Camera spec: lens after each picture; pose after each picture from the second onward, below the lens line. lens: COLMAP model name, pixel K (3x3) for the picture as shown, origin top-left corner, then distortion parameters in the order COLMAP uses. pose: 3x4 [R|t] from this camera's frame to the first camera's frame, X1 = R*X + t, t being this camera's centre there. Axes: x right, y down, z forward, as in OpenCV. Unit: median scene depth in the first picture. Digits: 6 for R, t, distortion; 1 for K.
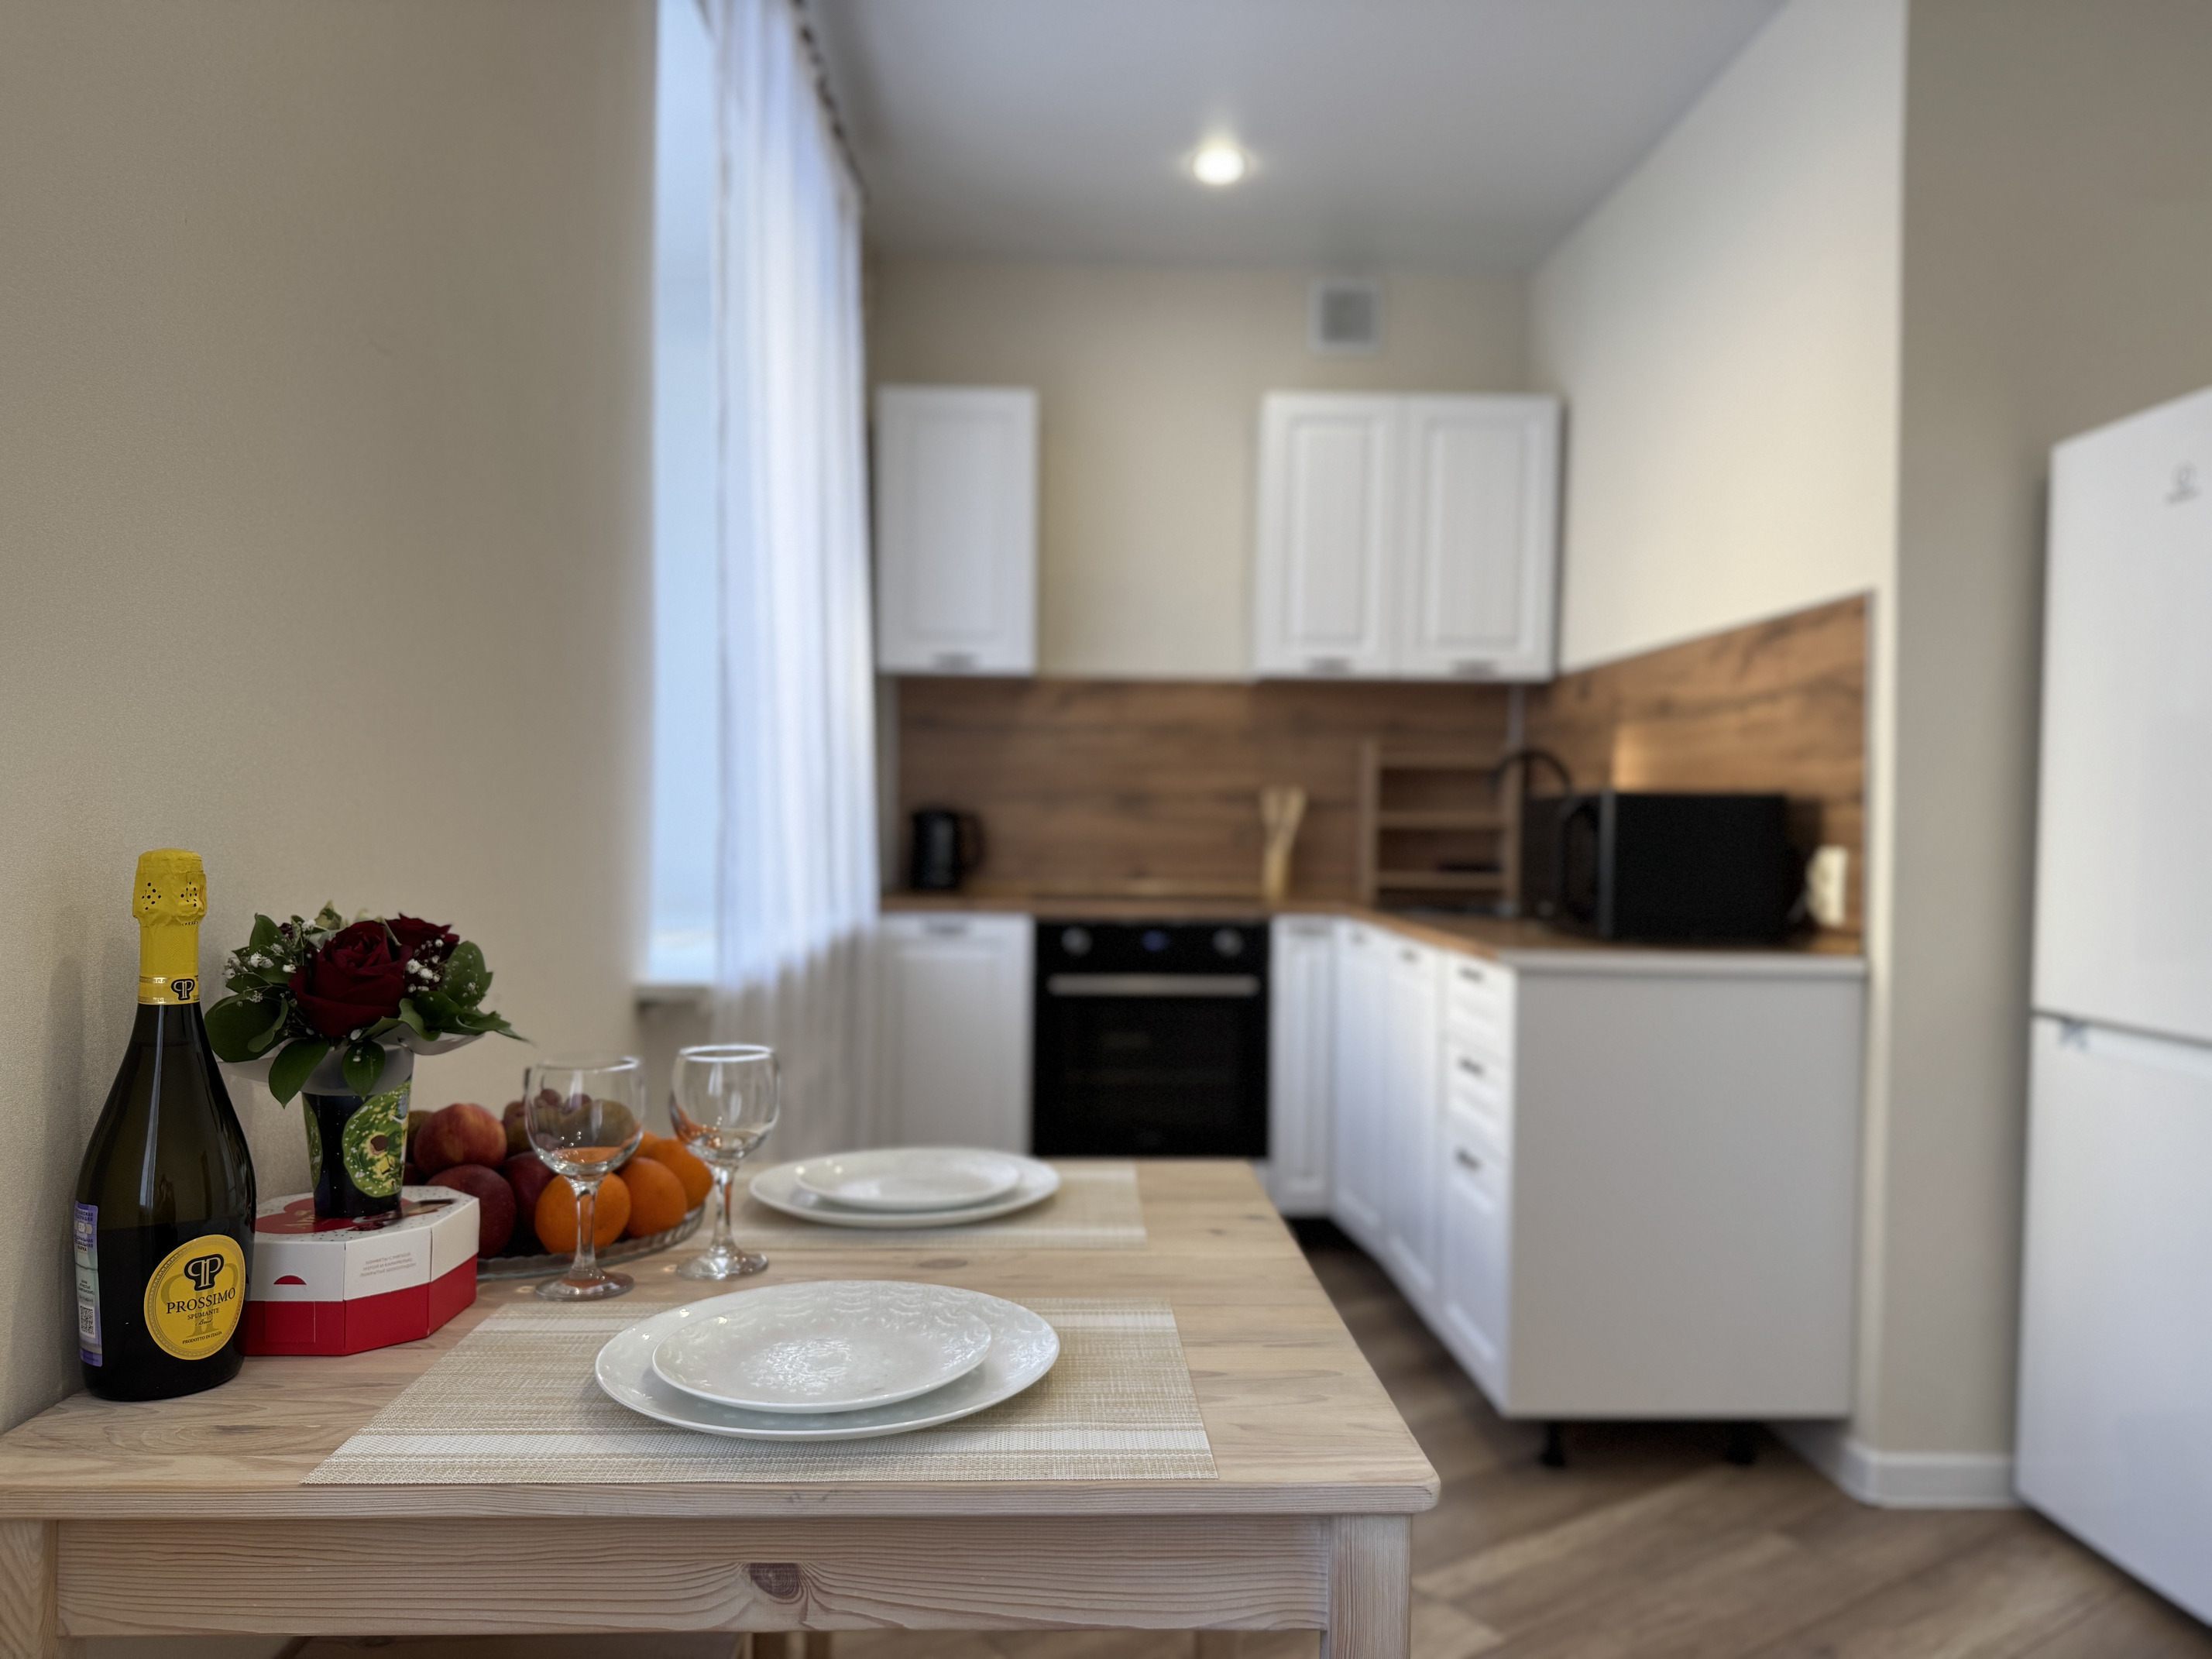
lens RADIAL K [[1553.6, 0, 1103.7], [0, 1553.6, 834.5], [0, 0, 1]] dist [0.058224, -0.069551]
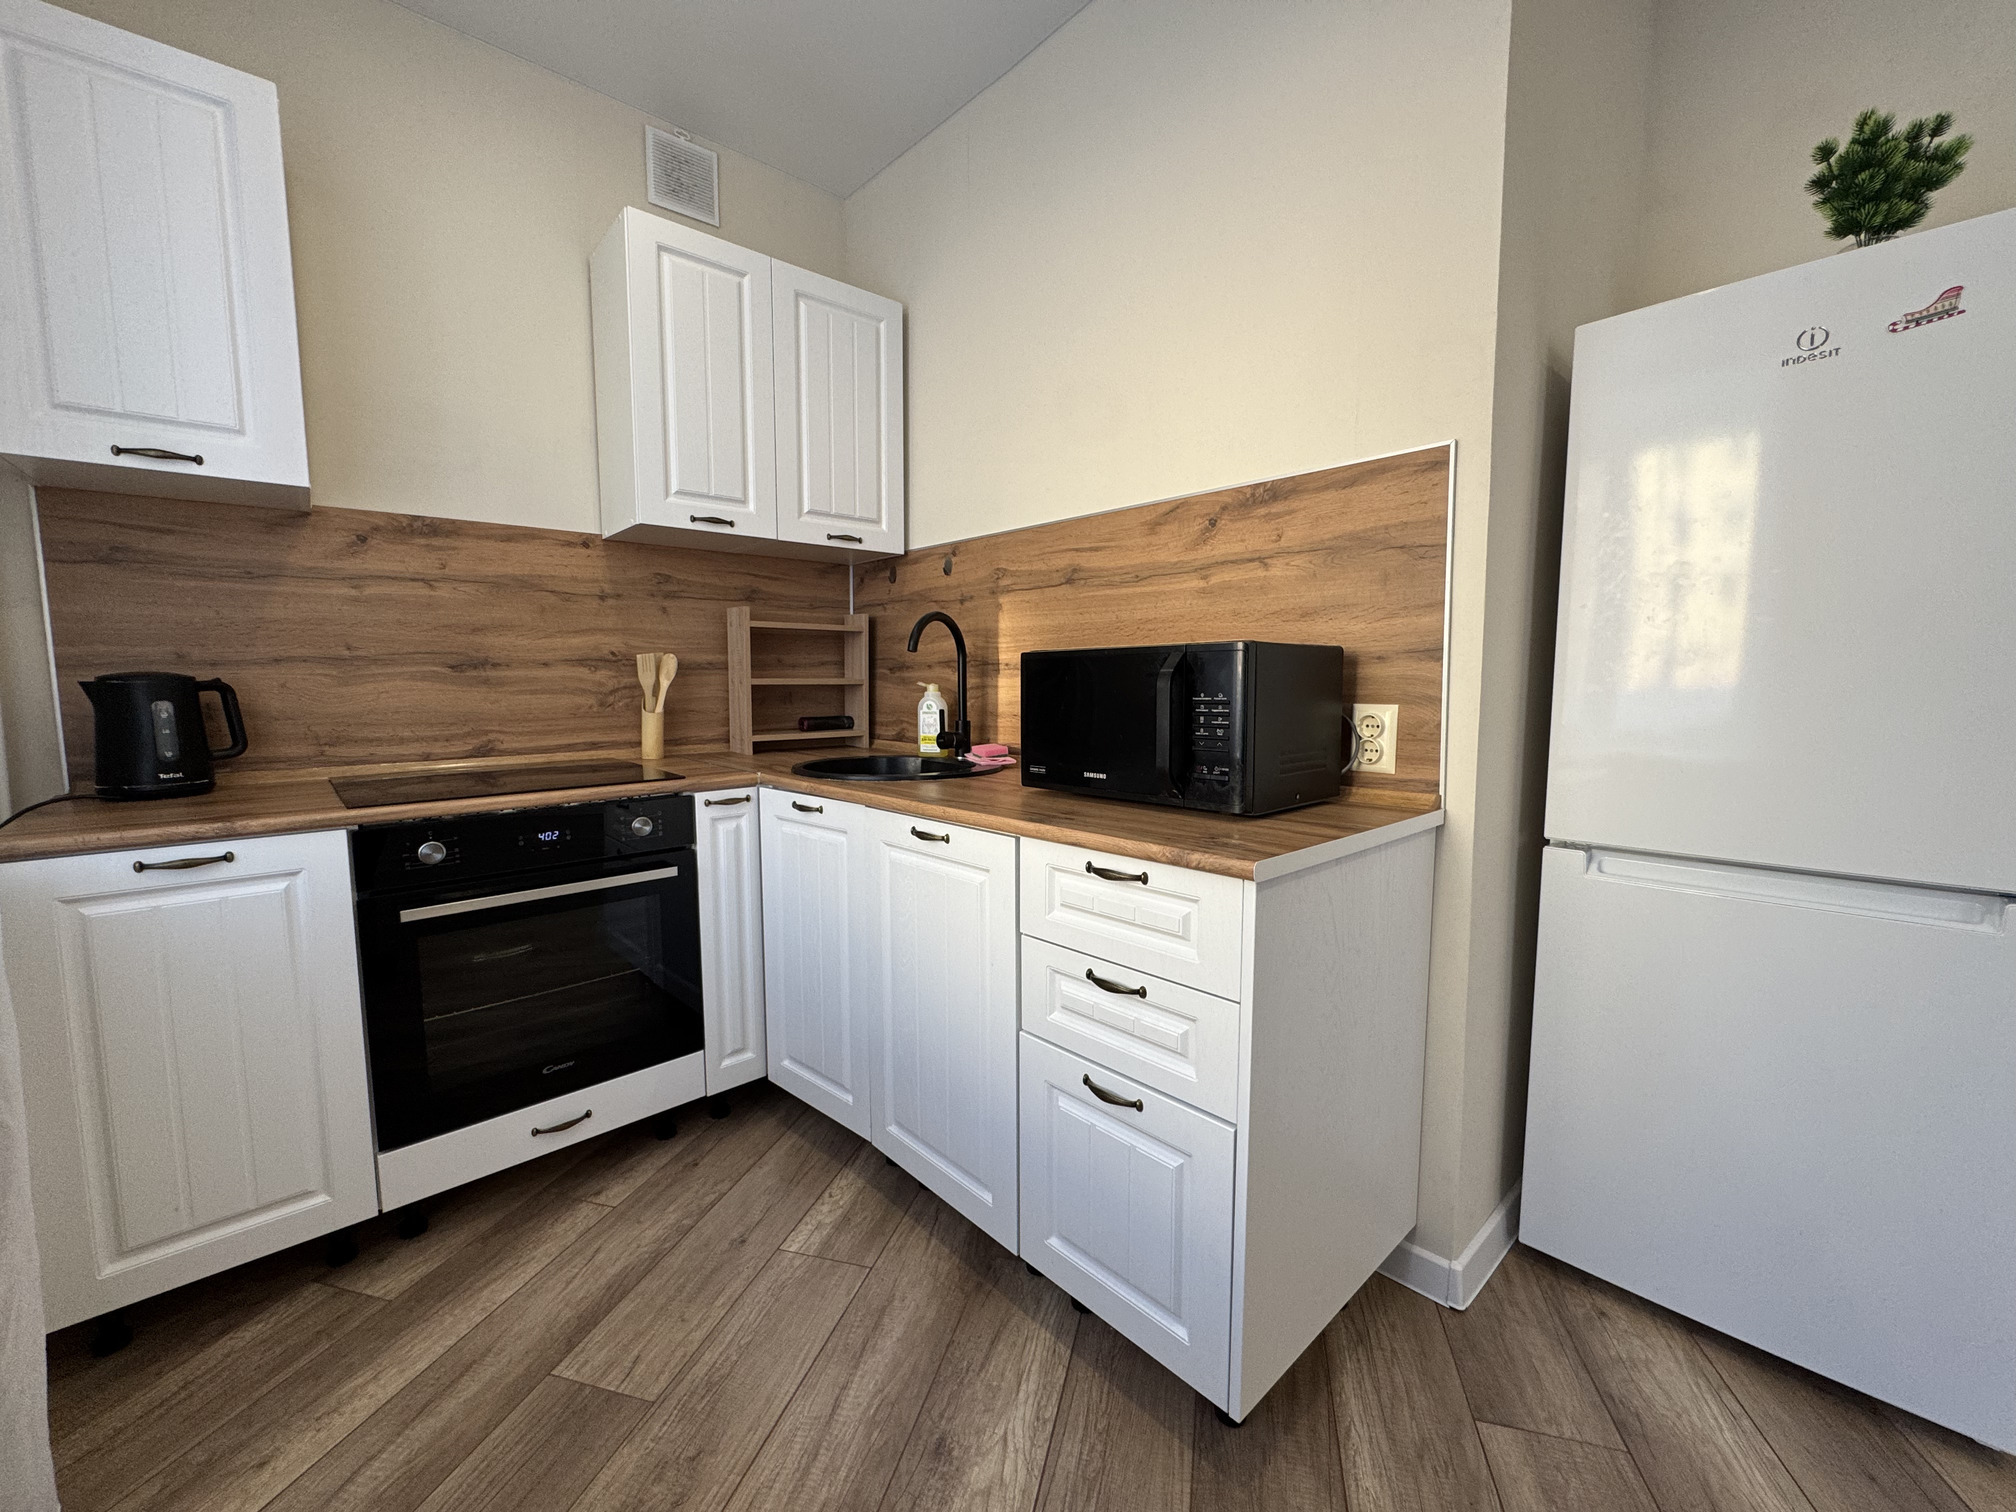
lens RADIAL K [[809.7, 0, 1006.4], [0, 809.7, 750.0], [0, 0, 1]] dist [-0.006680, 0.001032]
pose [[0.765066, -0.075161, 0.639551, -0.046375], [0.023063, 0.995726, 0.089429, -0.008604], [-0.643539, -0.053669, 0.763529, 0.492002]]
